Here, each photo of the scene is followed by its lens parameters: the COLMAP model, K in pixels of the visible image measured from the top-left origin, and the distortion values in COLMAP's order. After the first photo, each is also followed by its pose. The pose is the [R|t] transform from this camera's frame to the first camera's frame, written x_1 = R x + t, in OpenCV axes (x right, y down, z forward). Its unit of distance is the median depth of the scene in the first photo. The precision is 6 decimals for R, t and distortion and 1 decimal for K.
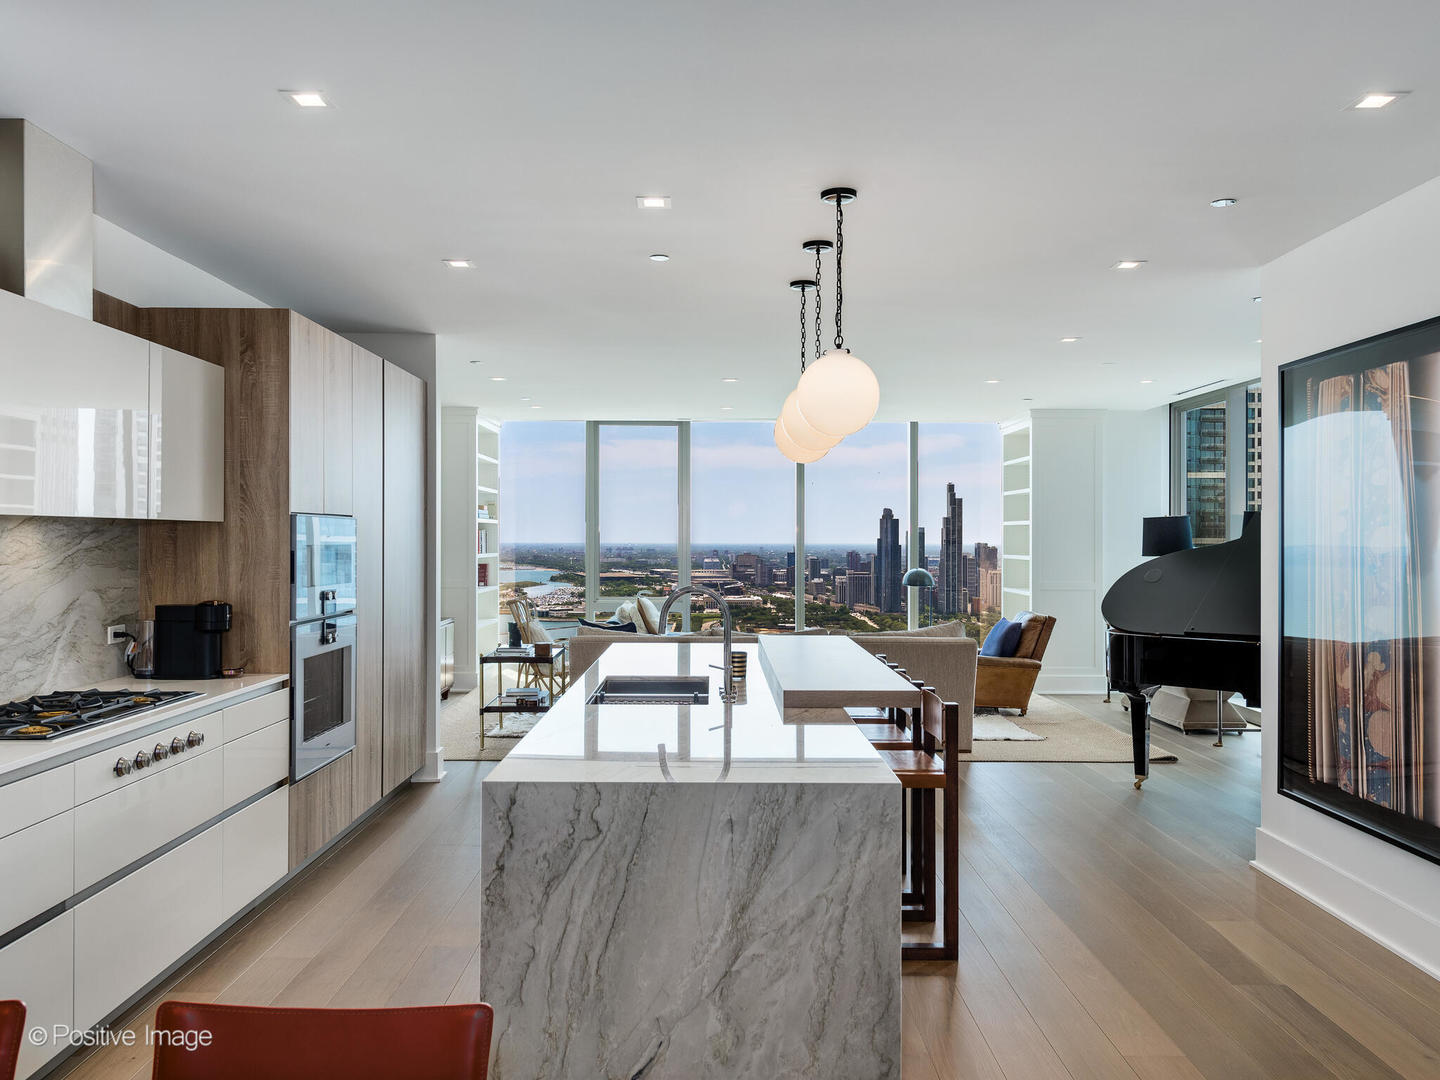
lens RADIAL K [[1079.0, 0, 716.5], [0, 1079.0, 530.5], [0, 0, 1]] dist [0.008881, 0.002630]
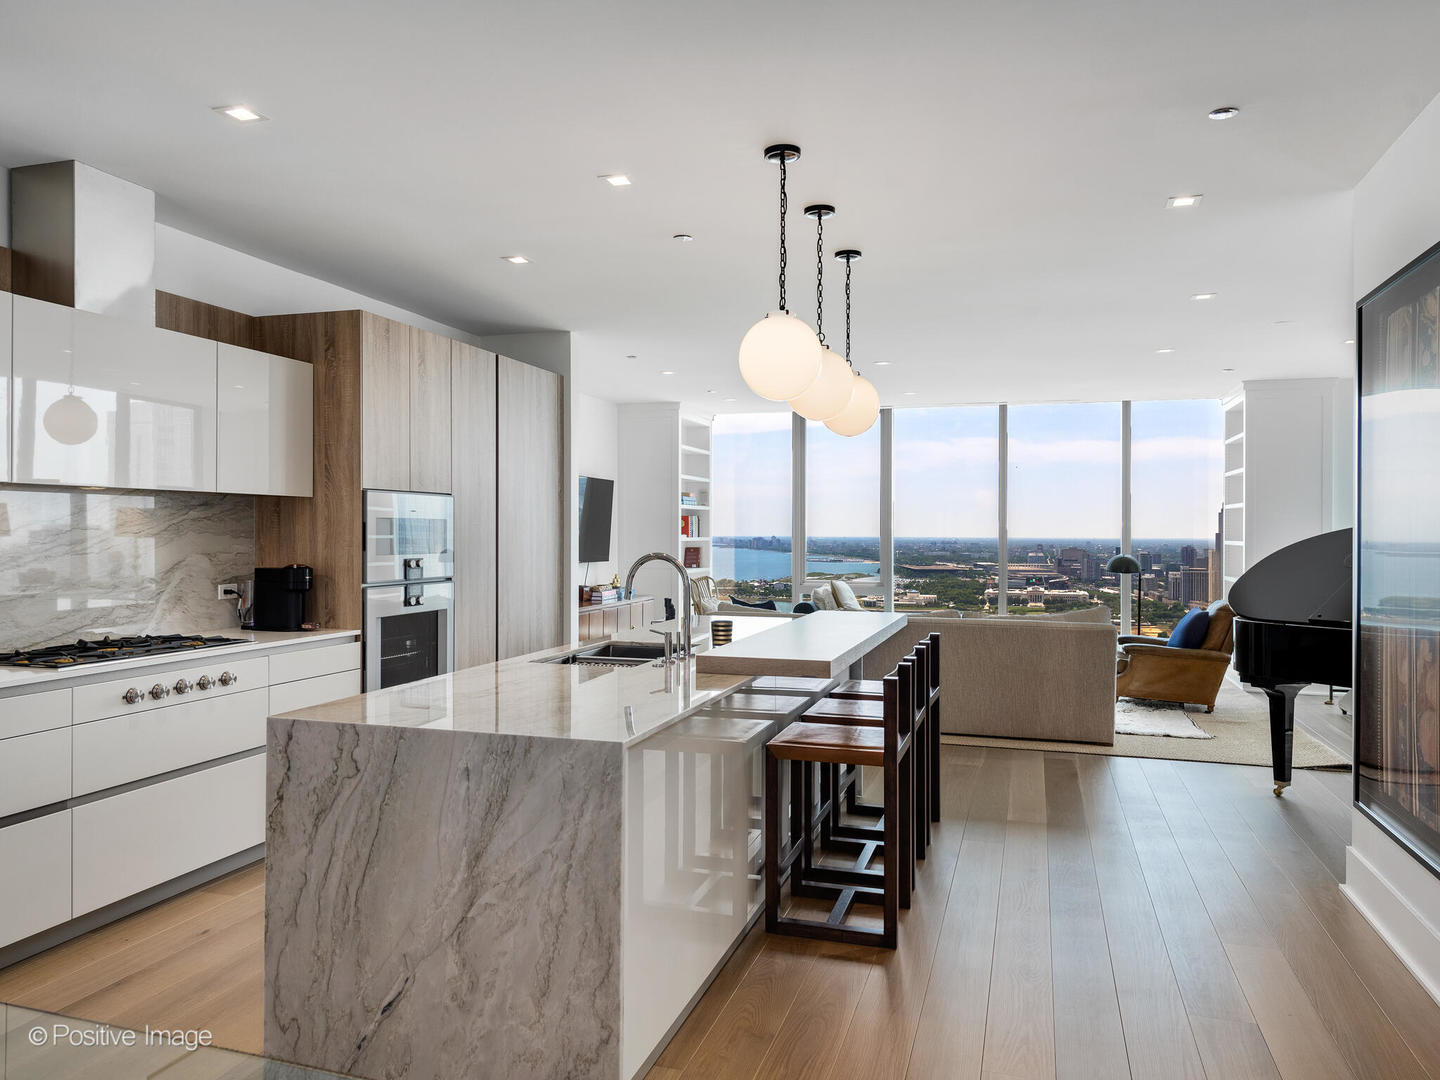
lens RADIAL K [[1015.2, 0, 723.9], [0, 1015.2, 533.8], [0, 0, 1]] dist [0.010937, 0.001640]
pose [[0.954072, 0.002167, -0.299571, 0.311353], [0.000279, 0.999967, 0.008124, 0.023858], [0.299579, -0.007834, 0.954039, 0.097019]]
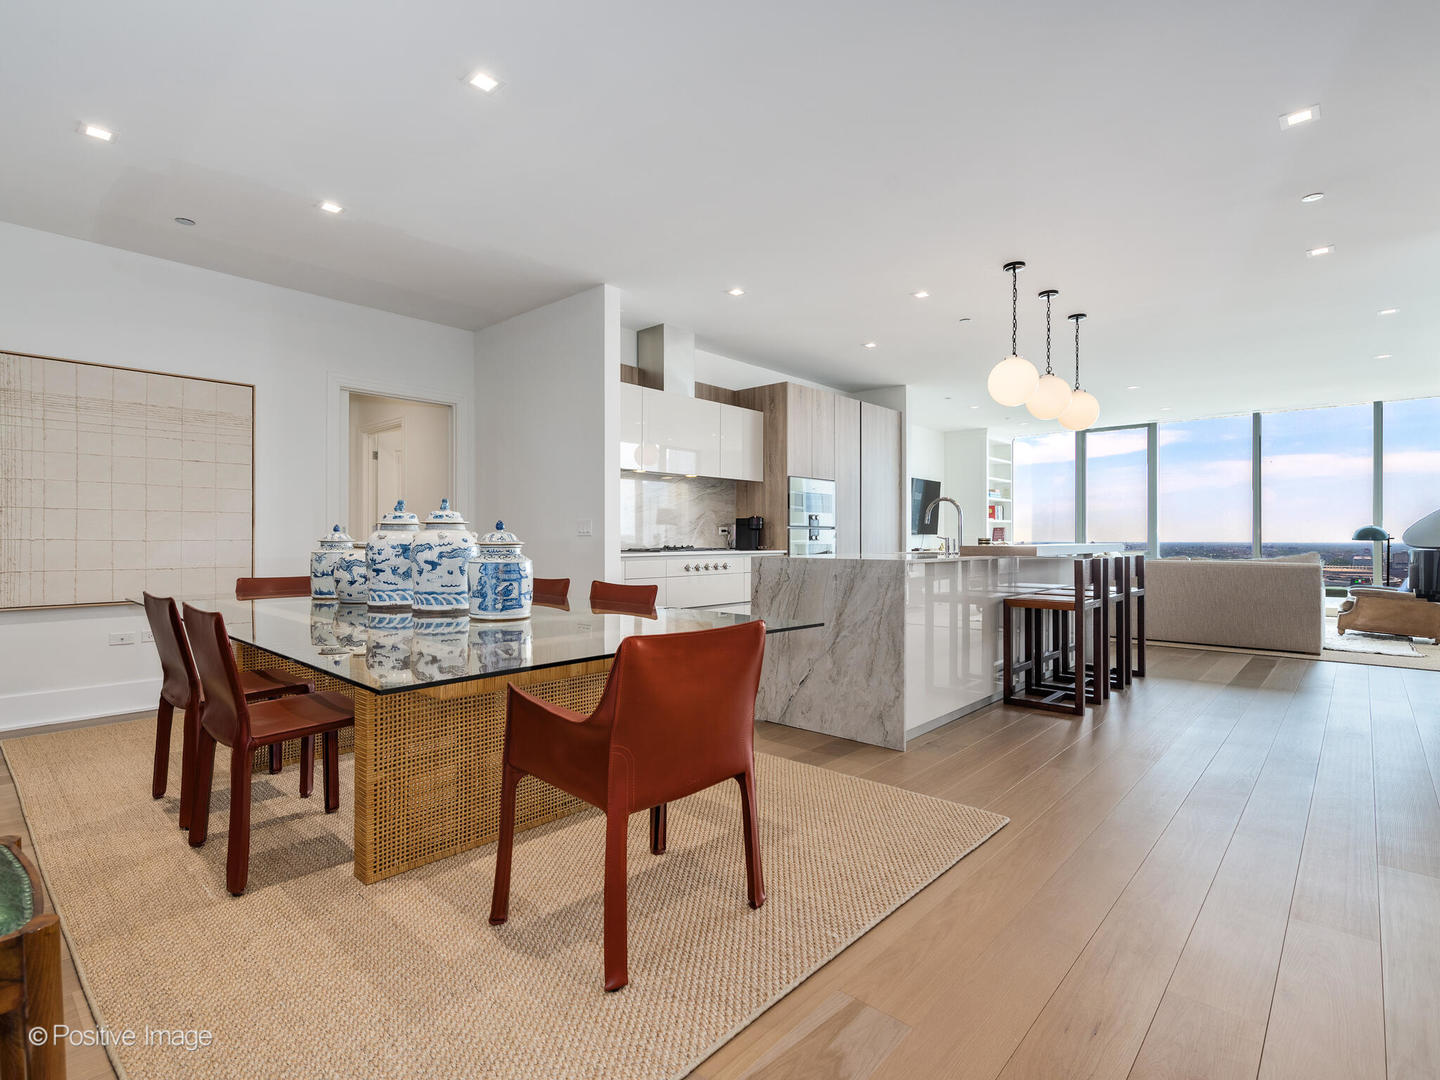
lens RADIAL K [[711.1, 0, 711.6], [0, 711.1, 538.7], [0, 0, 1]] dist [0.002387, 0.000402]
pose [[0.733589, -0.000734, -0.679593, 0.490592], [0.005432, 0.999974, 0.004784, 0.108372], [0.679572, -0.007201, 0.733573, -0.155550]]
